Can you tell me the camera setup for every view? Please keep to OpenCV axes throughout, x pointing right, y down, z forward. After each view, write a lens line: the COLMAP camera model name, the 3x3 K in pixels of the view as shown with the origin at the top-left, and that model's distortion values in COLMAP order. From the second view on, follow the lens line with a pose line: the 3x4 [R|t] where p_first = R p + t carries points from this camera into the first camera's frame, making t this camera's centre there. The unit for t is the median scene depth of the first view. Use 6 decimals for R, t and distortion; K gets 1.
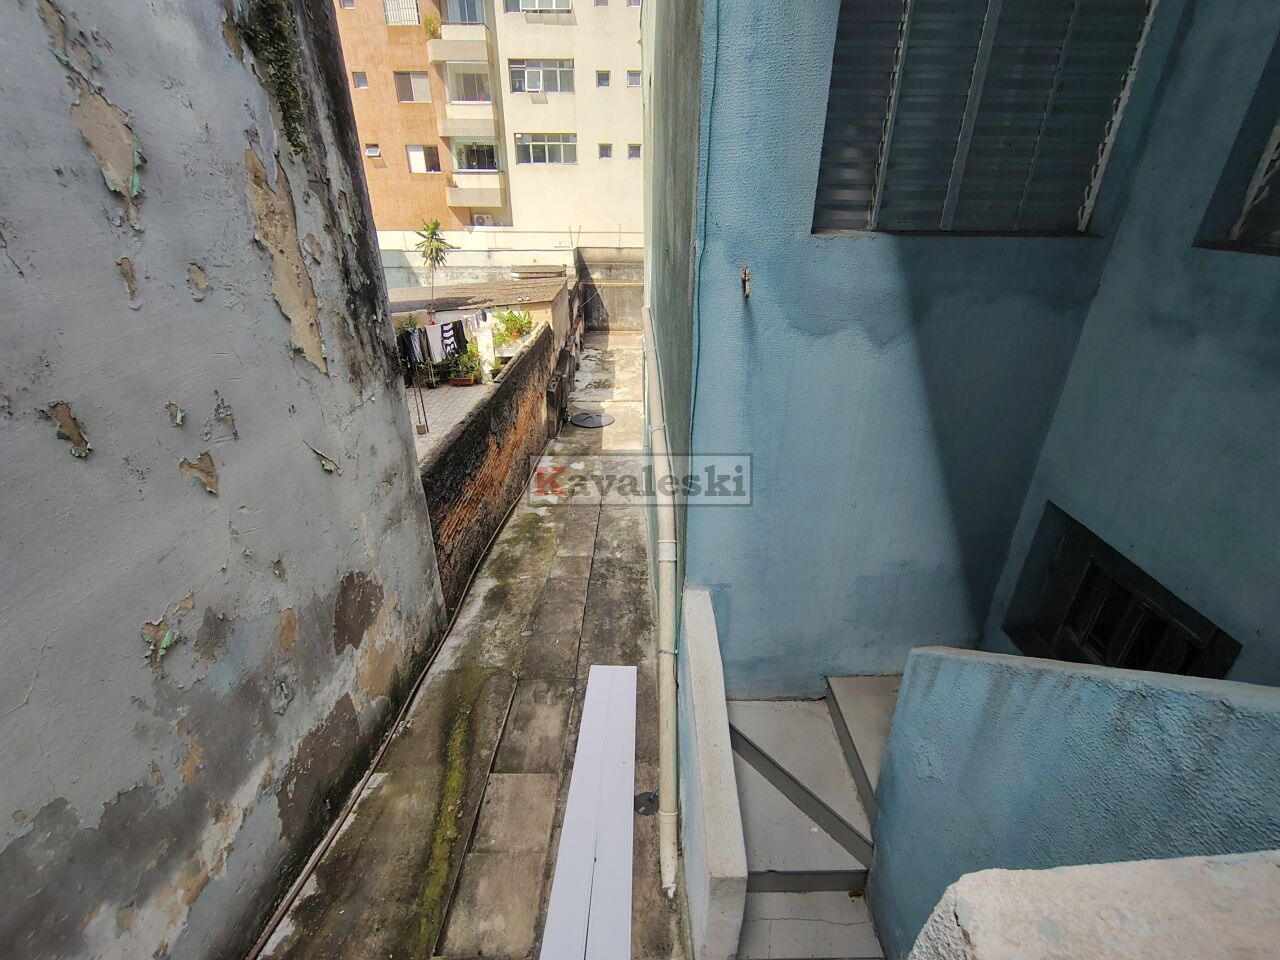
lens RADIAL K [[589.4, 0, 640.2], [0, 589.4, 477.3], [0, 0, 1]] dist [-0.001972, 0.003785]
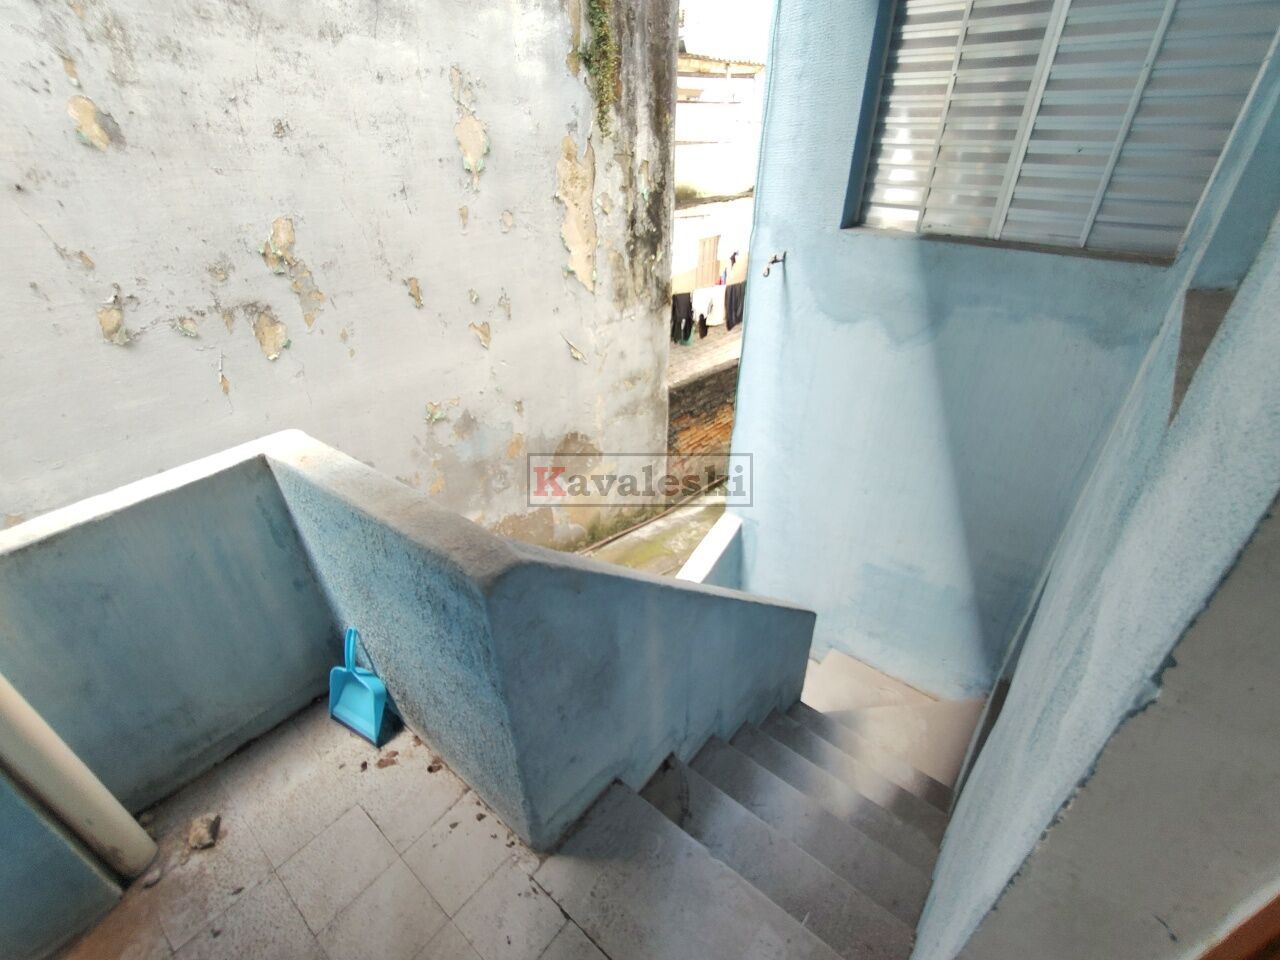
lens RADIAL K [[589.4, 0, 640.2], [0, 589.4, 477.3], [0, 0, 1]] dist [-0.001972, 0.003785]
pose [[0.750122, 0.338493, -0.568101, 0.619169], [-0.292813, 0.940276, 0.173615, -0.039142], [0.592939, 0.036115, 0.804437, -0.088045]]
